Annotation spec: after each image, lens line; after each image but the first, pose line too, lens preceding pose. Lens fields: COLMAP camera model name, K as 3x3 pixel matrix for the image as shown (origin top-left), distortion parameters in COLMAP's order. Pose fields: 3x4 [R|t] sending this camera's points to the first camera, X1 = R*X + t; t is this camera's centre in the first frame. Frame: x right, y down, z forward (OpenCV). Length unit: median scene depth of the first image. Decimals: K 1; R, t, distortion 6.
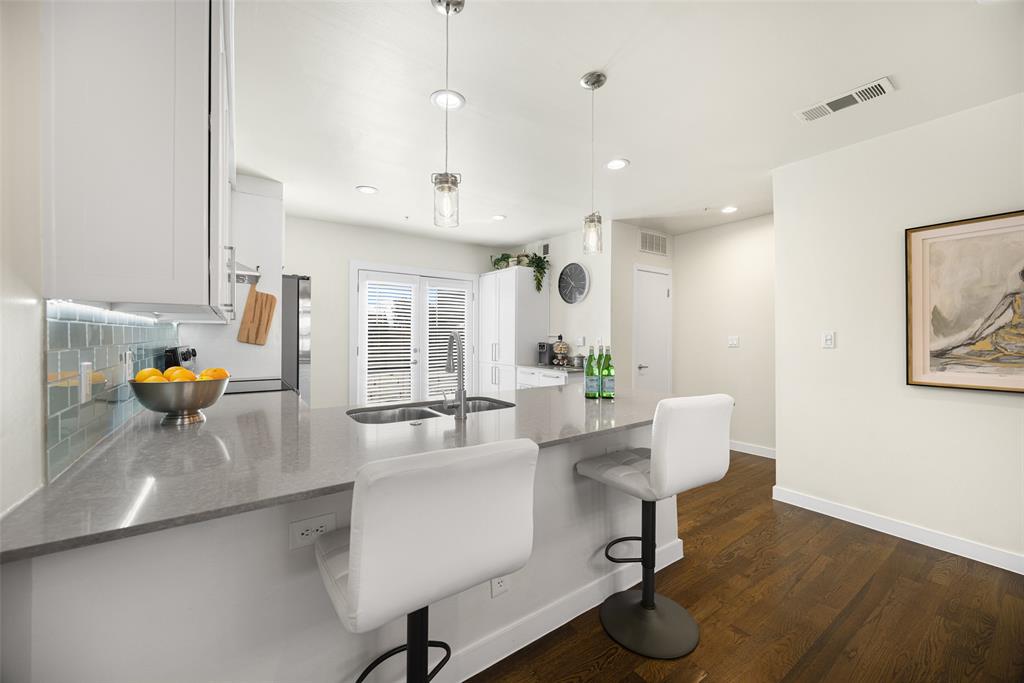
lens RADIAL K [[392.9, 0, 512.9], [0, 392.9, 336.1], [0, 0, 1]] dist [-0.003041, -0.000310]
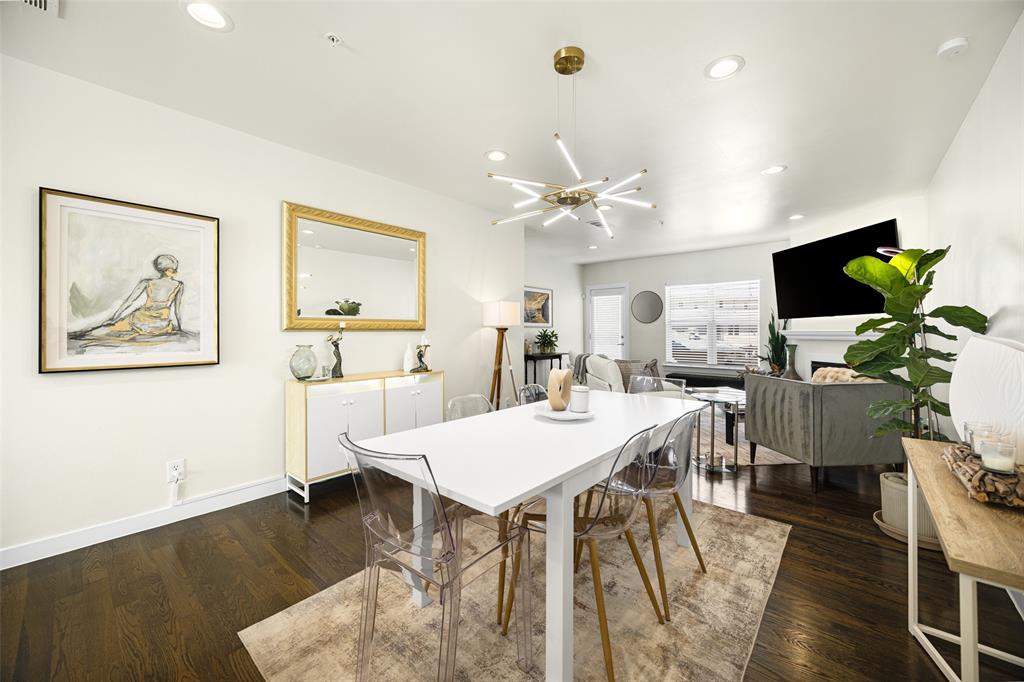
lens RADIAL K [[395.8, 0, 517.8], [0, 395.8, 329.1], [0, 0, 1]] dist [0.000744, 0.000078]
pose [[-0.256042, 0.005501, 0.966650, -0.073335], [-0.000883, 0.999982, -0.005925, 0.034850], [-0.966665, -0.002370, -0.256033, 0.239281]]
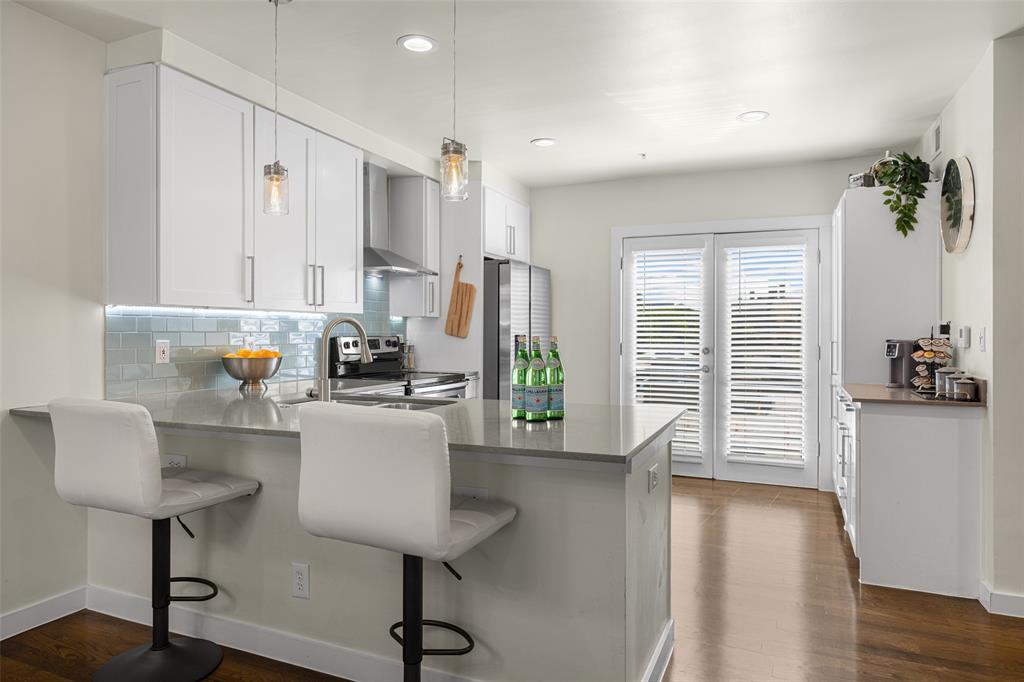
lens RADIAL K [[632.4, 0, 512.3], [0, 632.4, 335.7], [0, 0, 1]] dist [-0.005419, -0.000747]
pose [[0.524957, 0.003138, -0.851123, 1.017415], [-0.000677, 0.999994, 0.003270, 0.018587], [0.851128, -0.001141, 0.524957, 0.413308]]
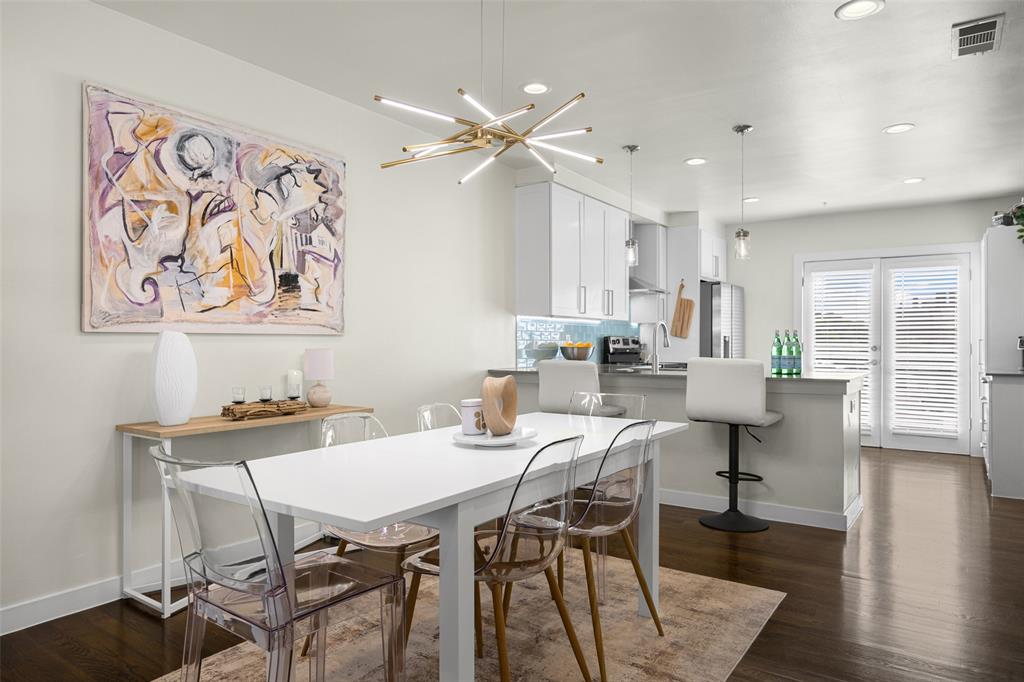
lens RADIAL K [[642.3, 0, 508.5], [0, 642.3, 342.4], [0, 0, 1]] dist [-0.003747, 0.000425]
pose [[0.342323, -0.002916, -0.939578, 1.675085], [-0.001631, 0.999992, -0.003698, 0.066264], [0.939581, 0.002799, 0.342316, -0.426943]]
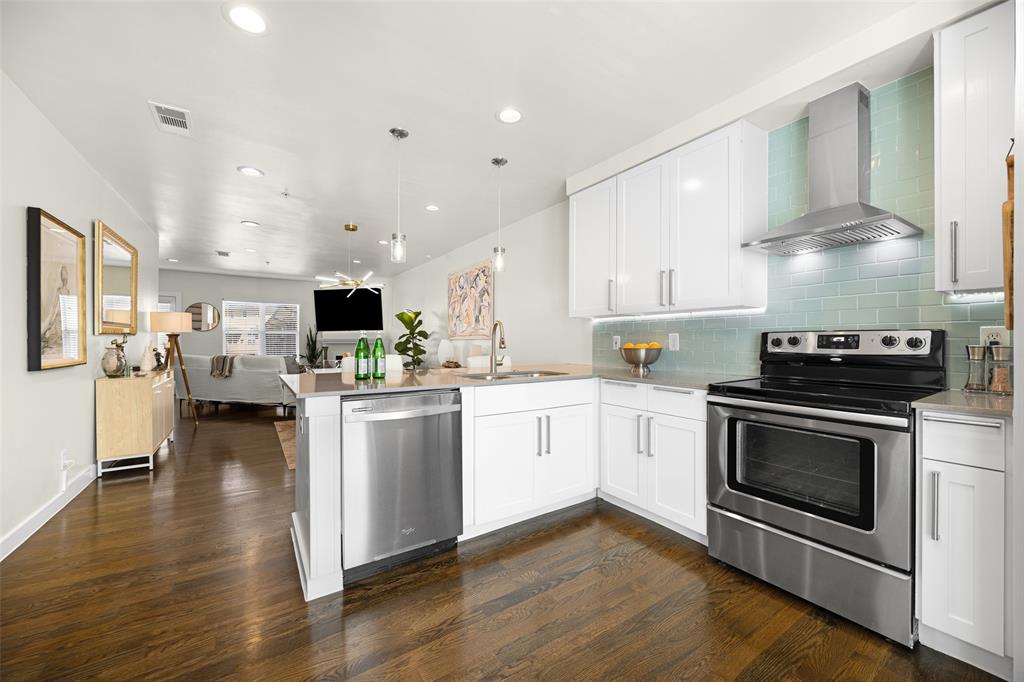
lens RADIAL K [[400.3, 0, 517.0], [0, 400.3, 339.8], [0, 0, 1]] dist [-0.001110, -0.000073]
pose [[-0.999844, -0.002369, 0.017482, -0.188334], [-0.002427, 0.999992, -0.003308, 0.052051], [-0.017474, -0.003350, -0.999842, 1.985785]]
